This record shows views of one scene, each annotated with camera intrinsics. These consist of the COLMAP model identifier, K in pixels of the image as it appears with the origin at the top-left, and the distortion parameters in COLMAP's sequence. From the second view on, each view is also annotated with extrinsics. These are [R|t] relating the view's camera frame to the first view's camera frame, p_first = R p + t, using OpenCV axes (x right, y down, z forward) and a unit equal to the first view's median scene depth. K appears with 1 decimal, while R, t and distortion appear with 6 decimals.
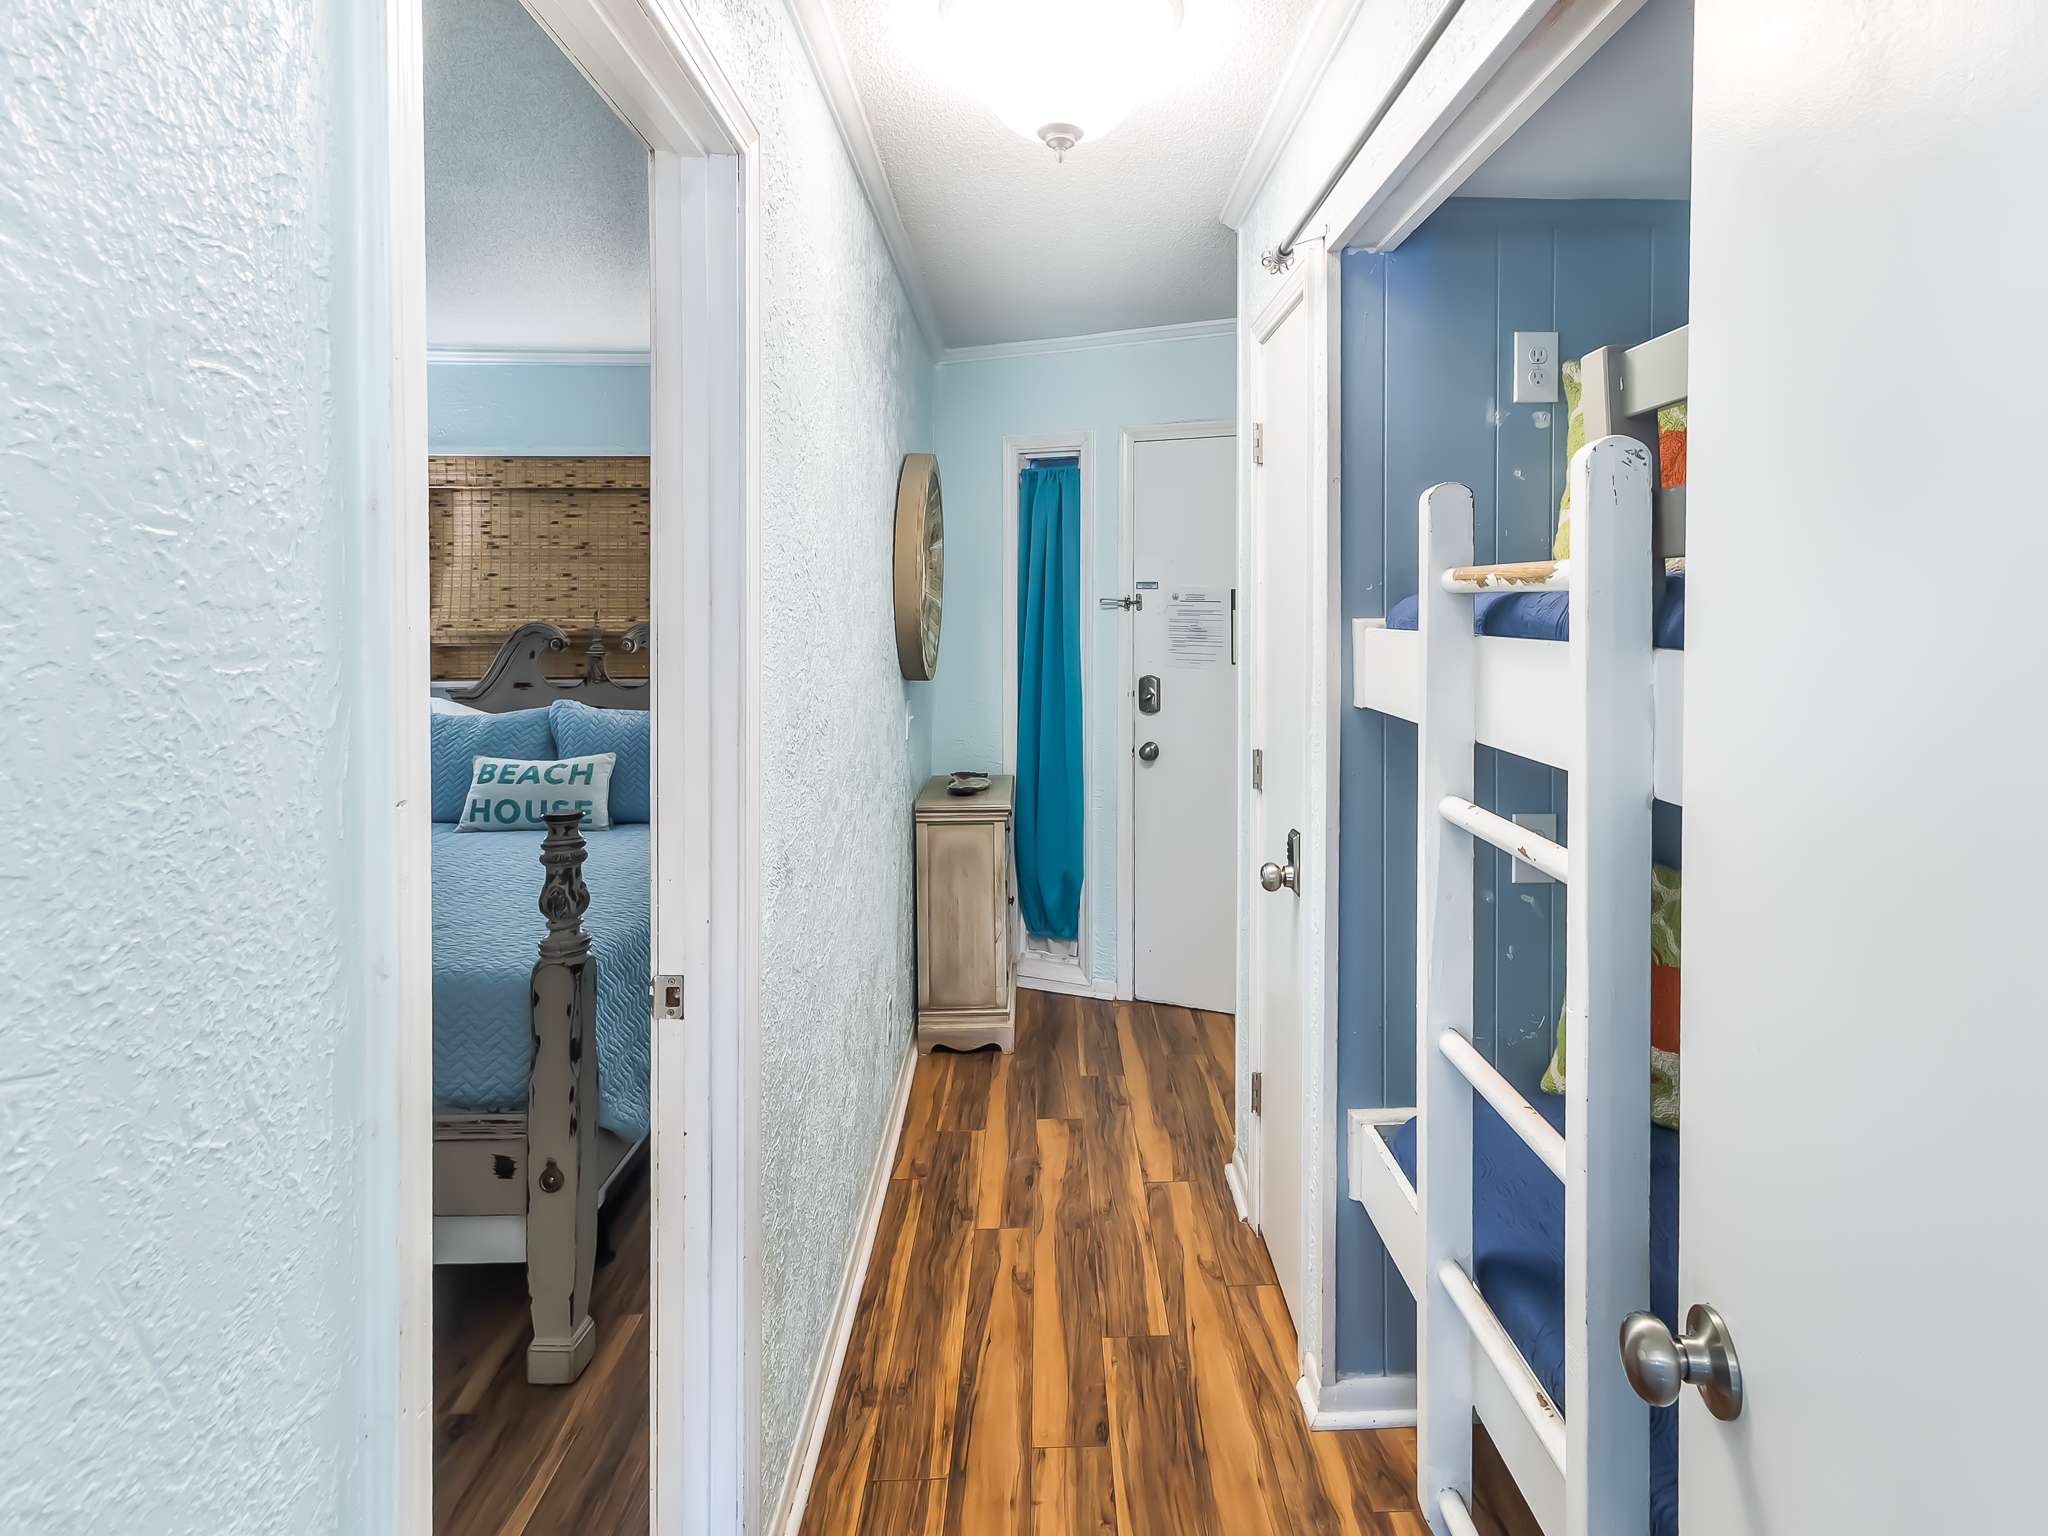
lens RADIAL K [[1009.3, 0, 1025.5], [0, 1009.3, 634.3], [0, 0, 1]] dist [0.001474, 0.000202]
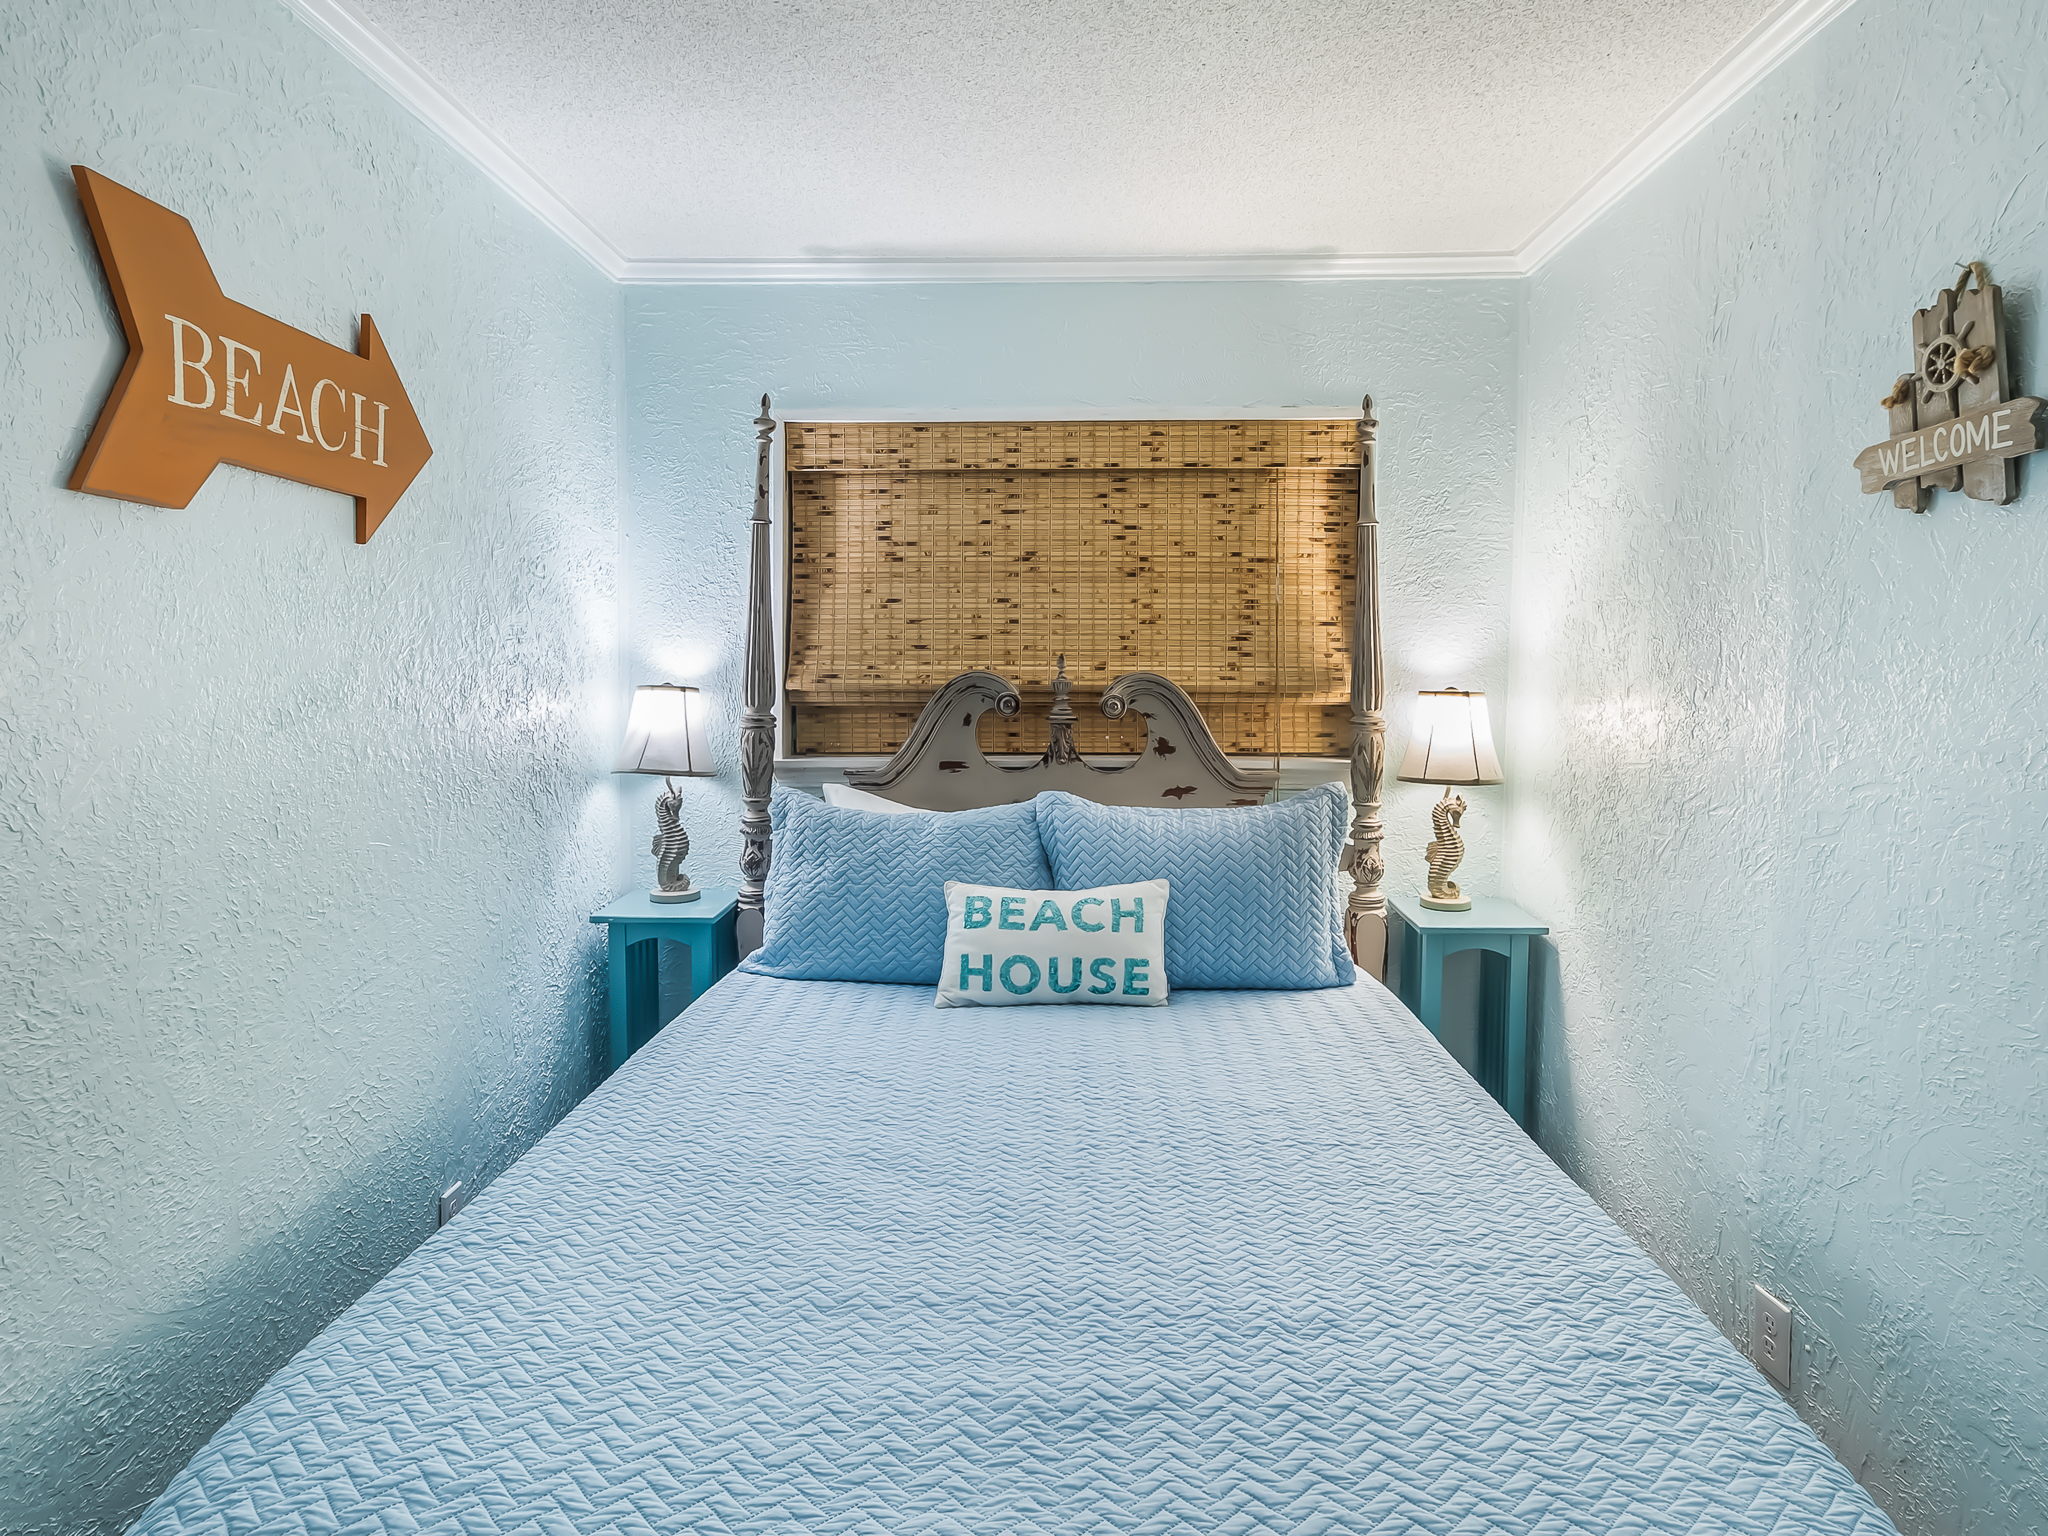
lens RADIAL K [[1070.6, 0, 1025.5], [0, 1070.6, 713.1], [0, 0, 1]] dist [0.000055, -0.000072]
pose [[0.997760, 0.004429, -0.066751, -0.404016], [-0.002621, 0.999628, 0.027144, -0.003487], [0.066846, -0.026908, 0.997400, 0.299439]]
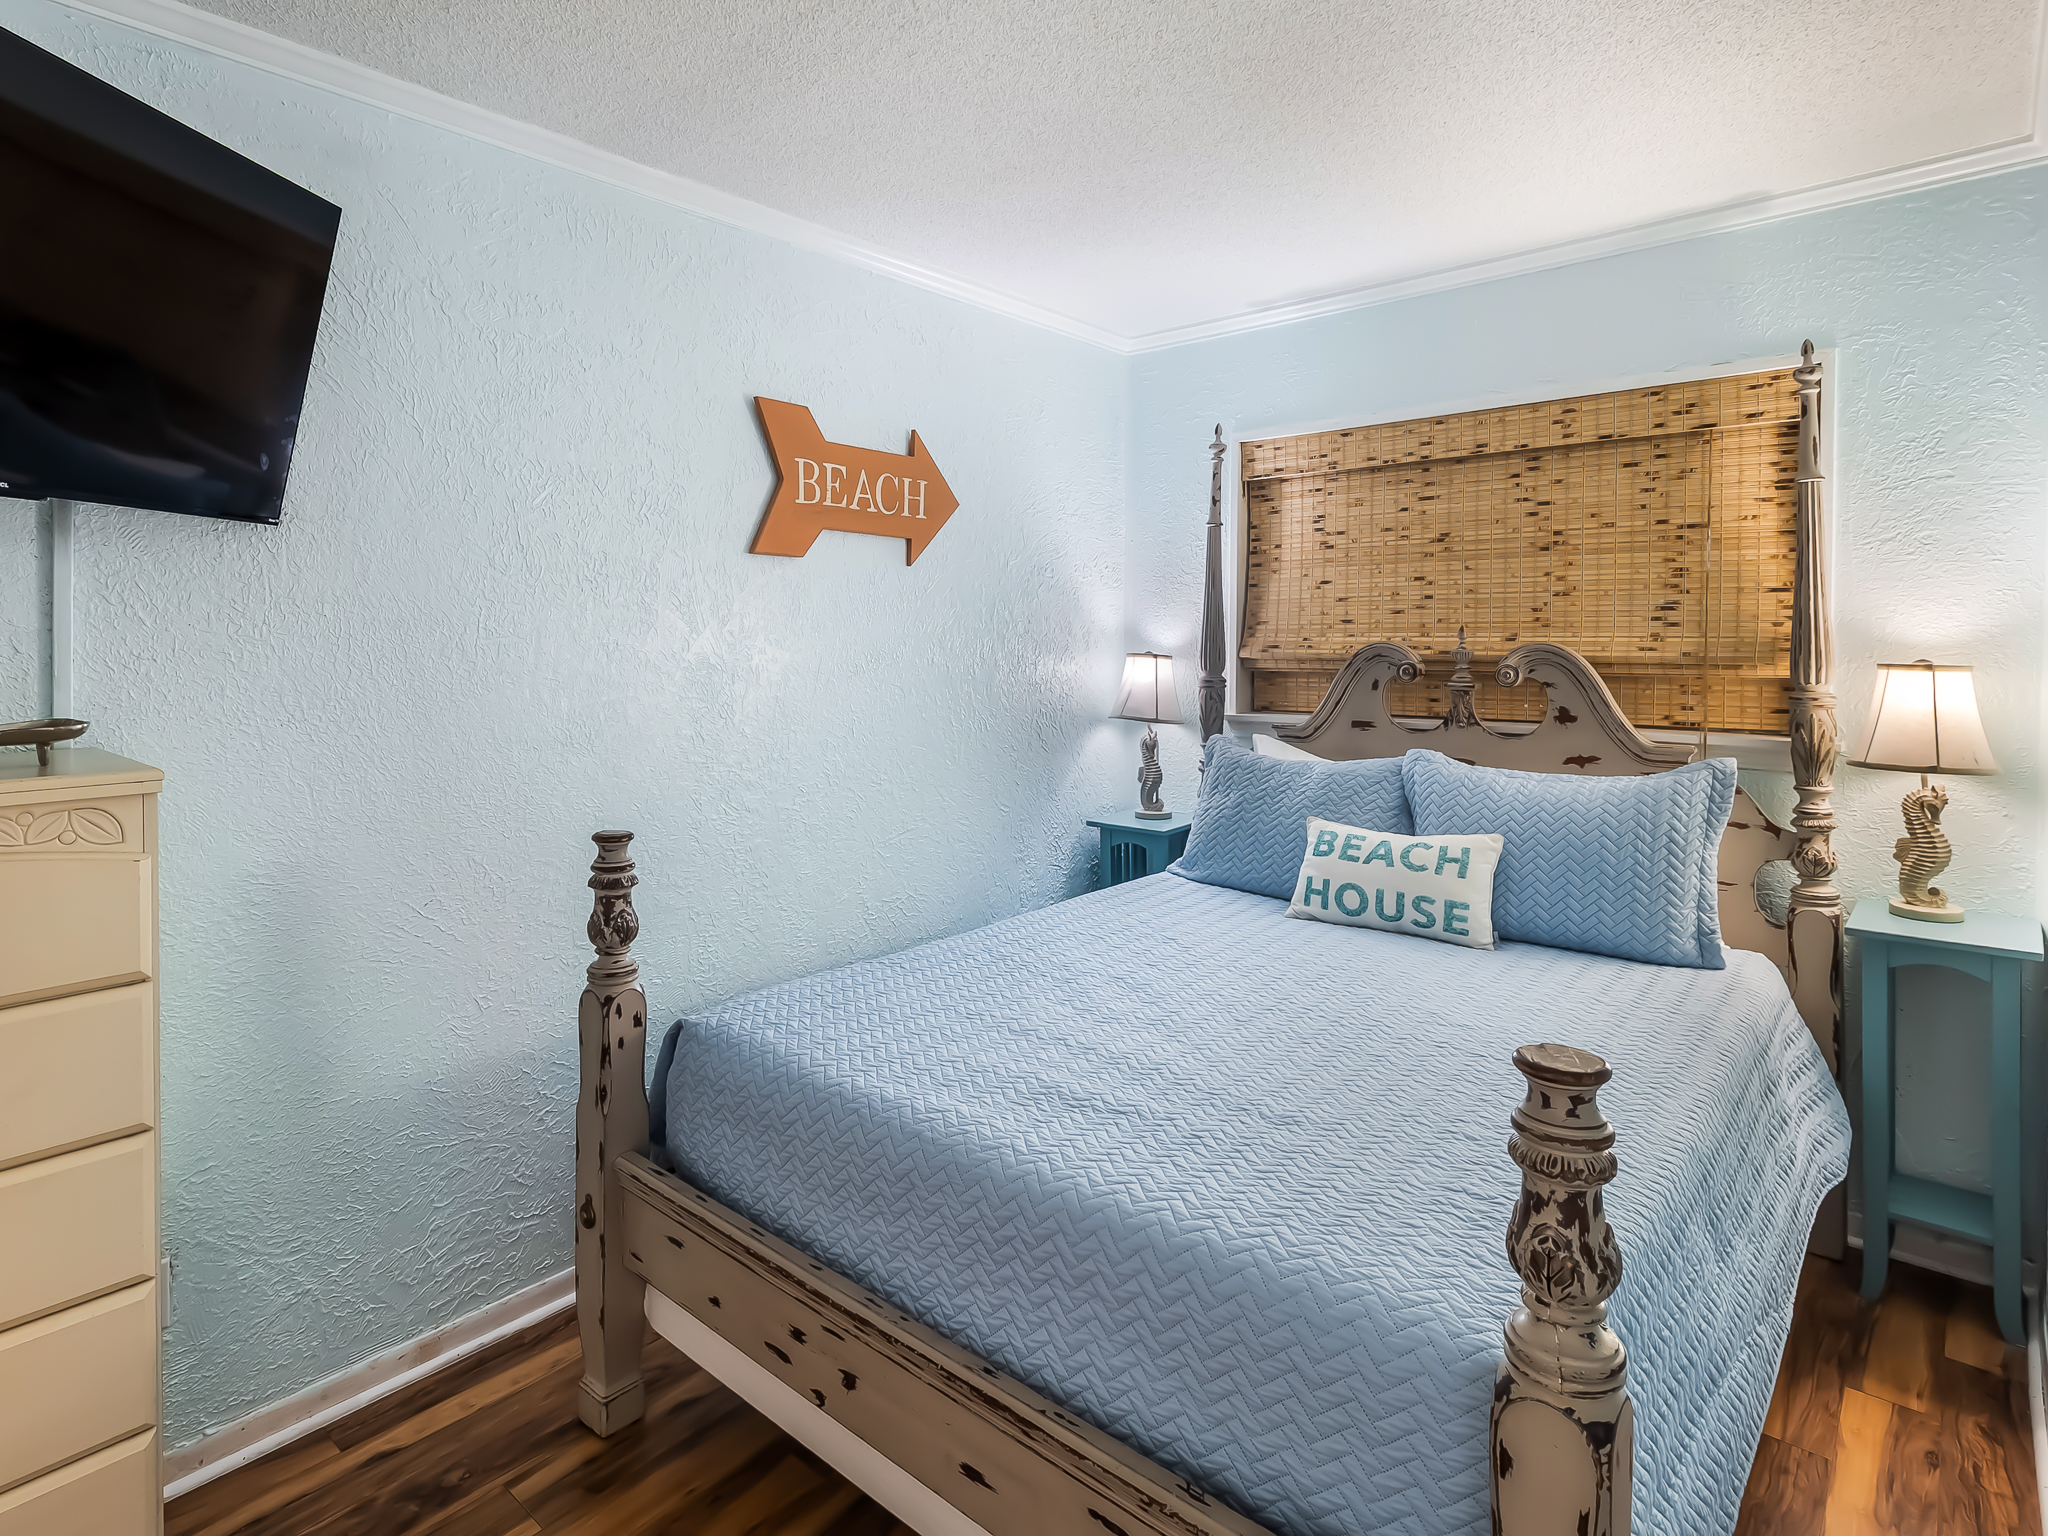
lens RADIAL K [[1052.2, 0, 1019.3], [0, 1052.2, 658.8], [0, 0, 1]] dist [0.002165, 0.000445]
pose [[0.740717, 0.010267, -0.671739, -0.156115], [-0.008744, 0.999946, 0.005642, -0.001491], [0.671760, 0.001695, 0.740767, 0.235392]]
